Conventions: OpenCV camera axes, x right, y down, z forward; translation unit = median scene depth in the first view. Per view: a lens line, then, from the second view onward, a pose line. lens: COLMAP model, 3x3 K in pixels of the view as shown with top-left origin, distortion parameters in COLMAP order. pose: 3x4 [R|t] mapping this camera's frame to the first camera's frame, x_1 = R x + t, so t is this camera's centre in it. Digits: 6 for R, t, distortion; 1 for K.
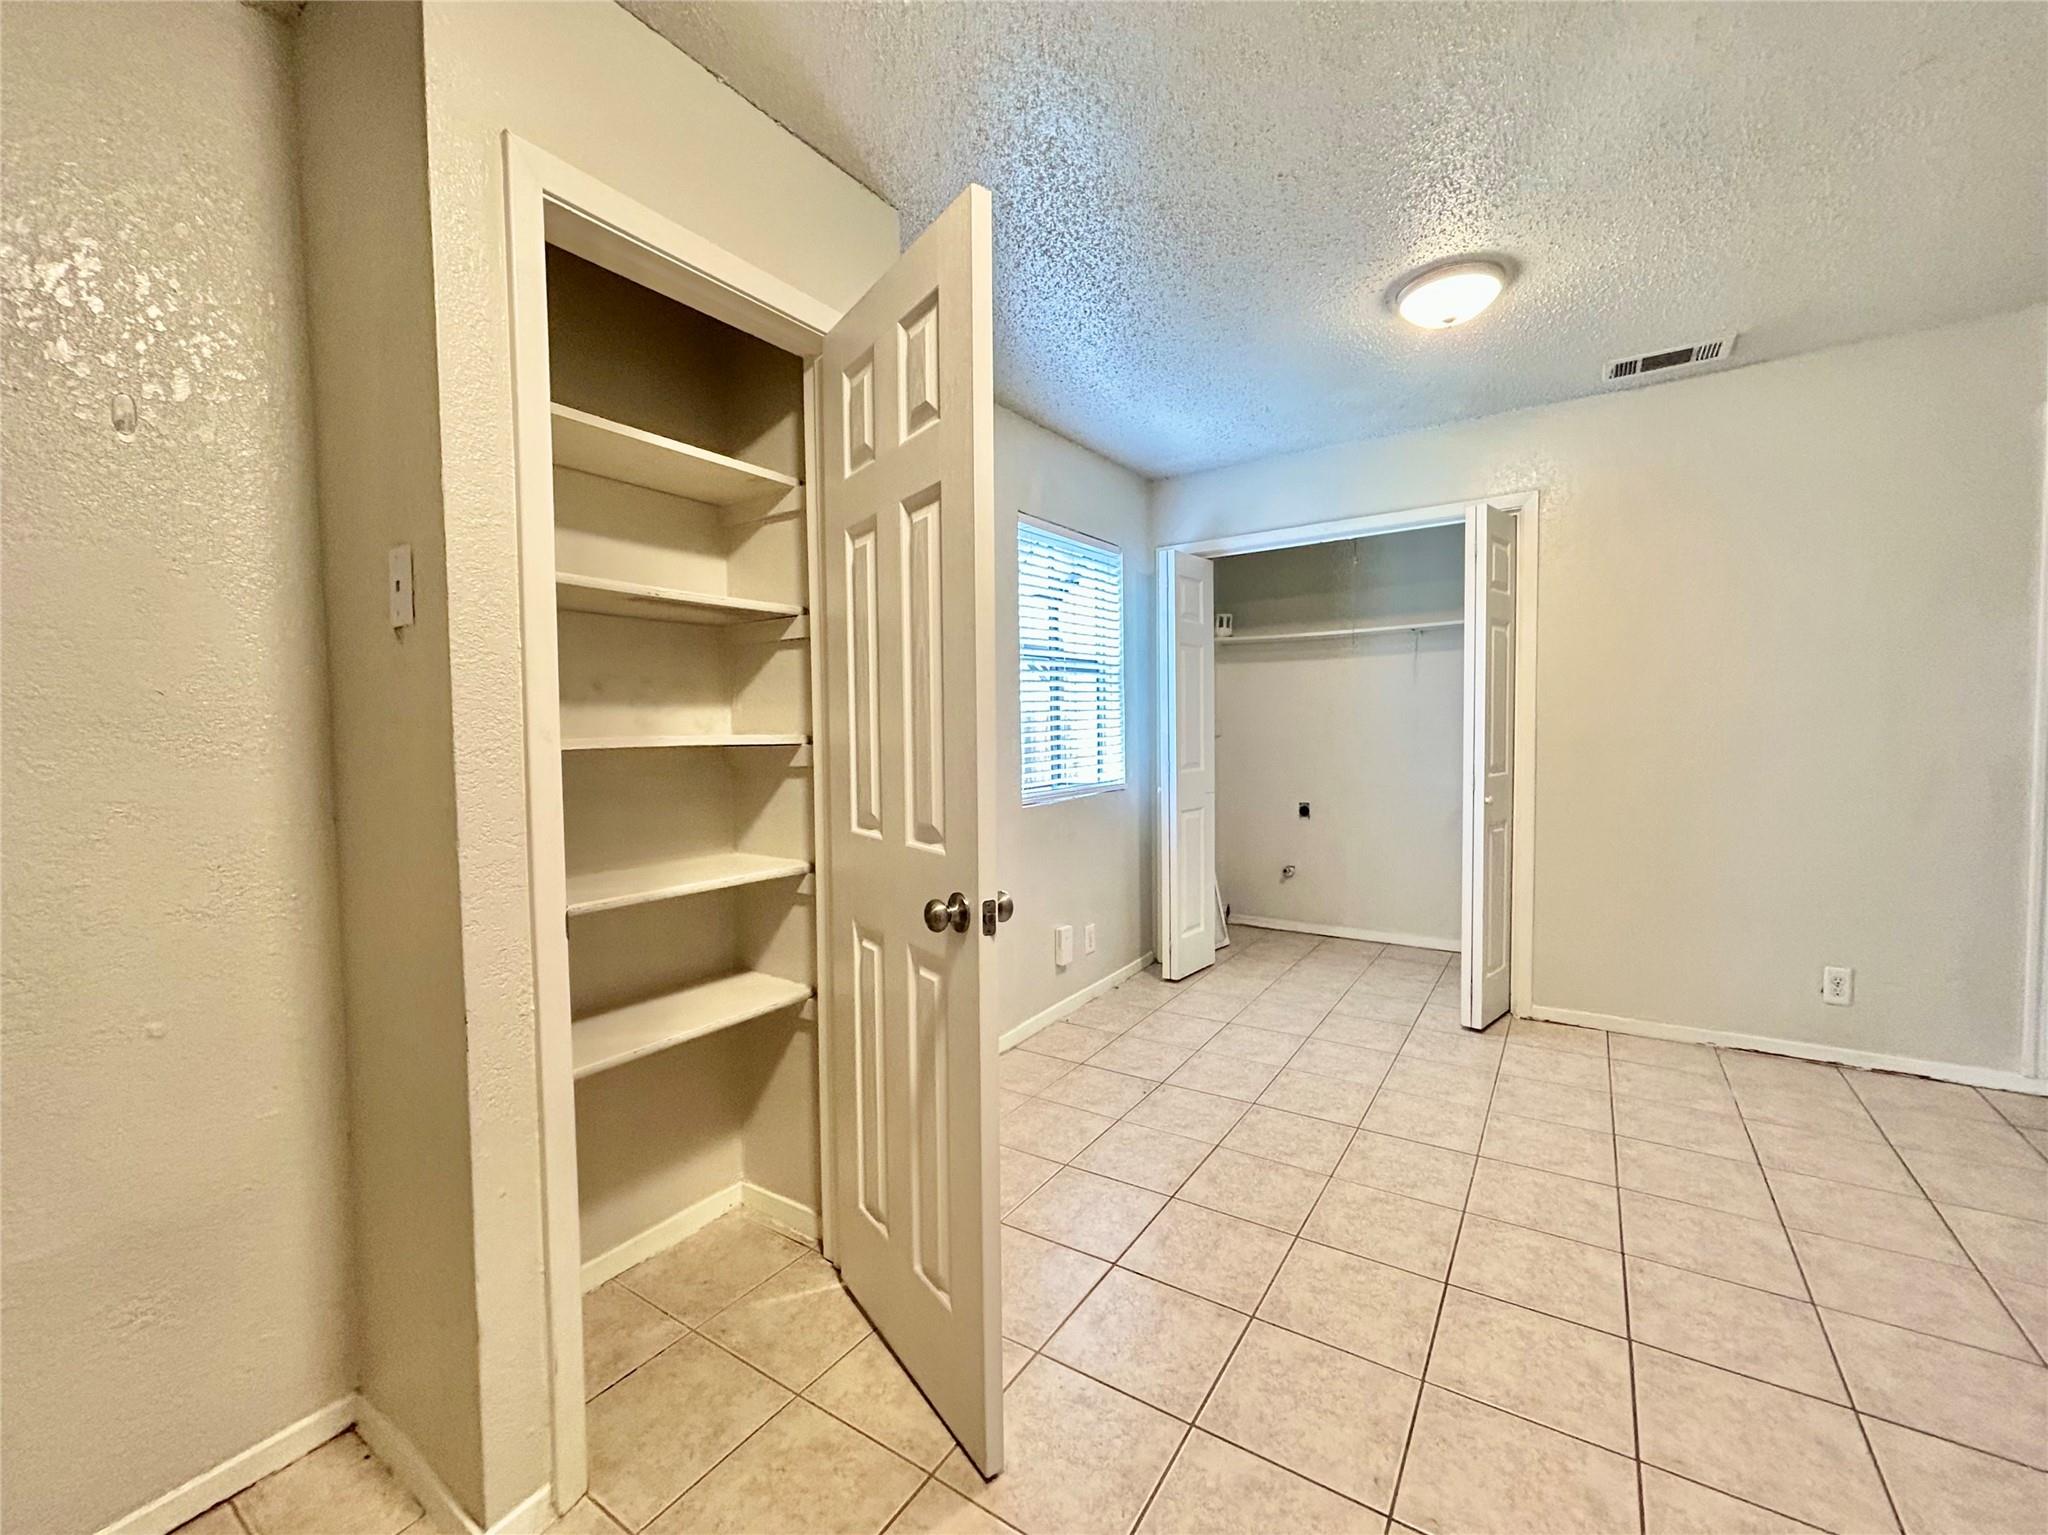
lens RADIAL K [[848.0, 0, 1026.8], [0, 848.0, 768.1], [0, 0, 1]] dist [0.001569, -0.000095]
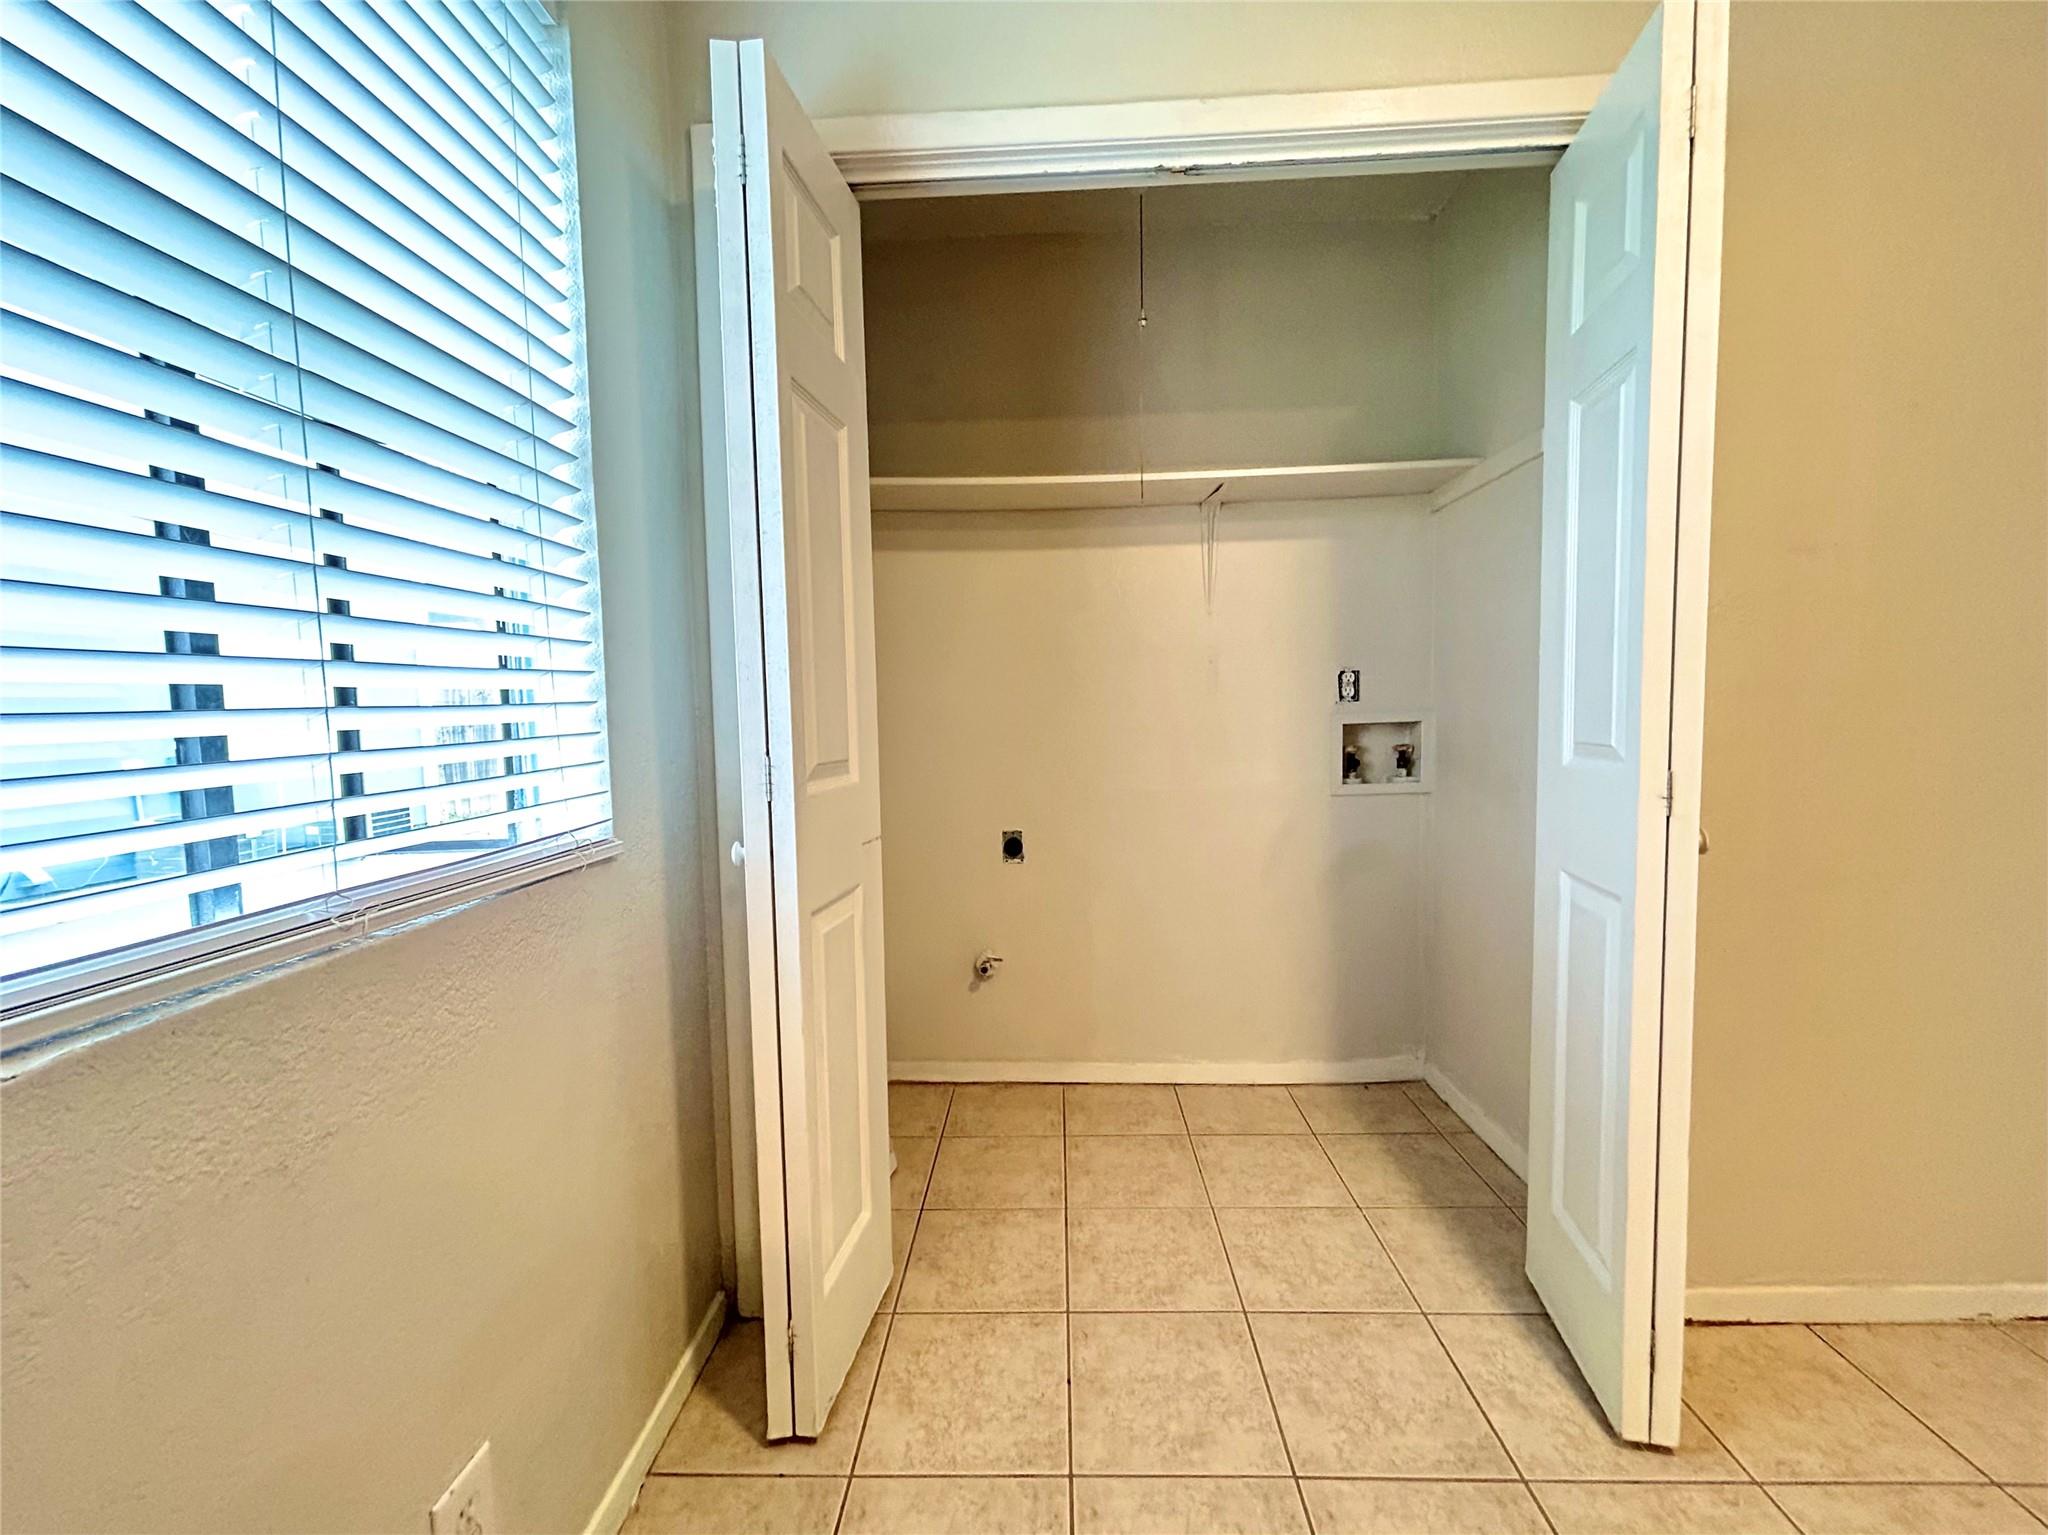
lens RADIAL K [[848.0, 0, 1026.8], [0, 848.0, 768.1], [0, 0, 1]] dist [0.001569, -0.000095]
pose [[0.853878, -0.038255, 0.519065, 0.083920], [0.033361, 0.999267, 0.018766, -0.007244], [-0.519403, 0.001292, 0.854529, 0.655158]]
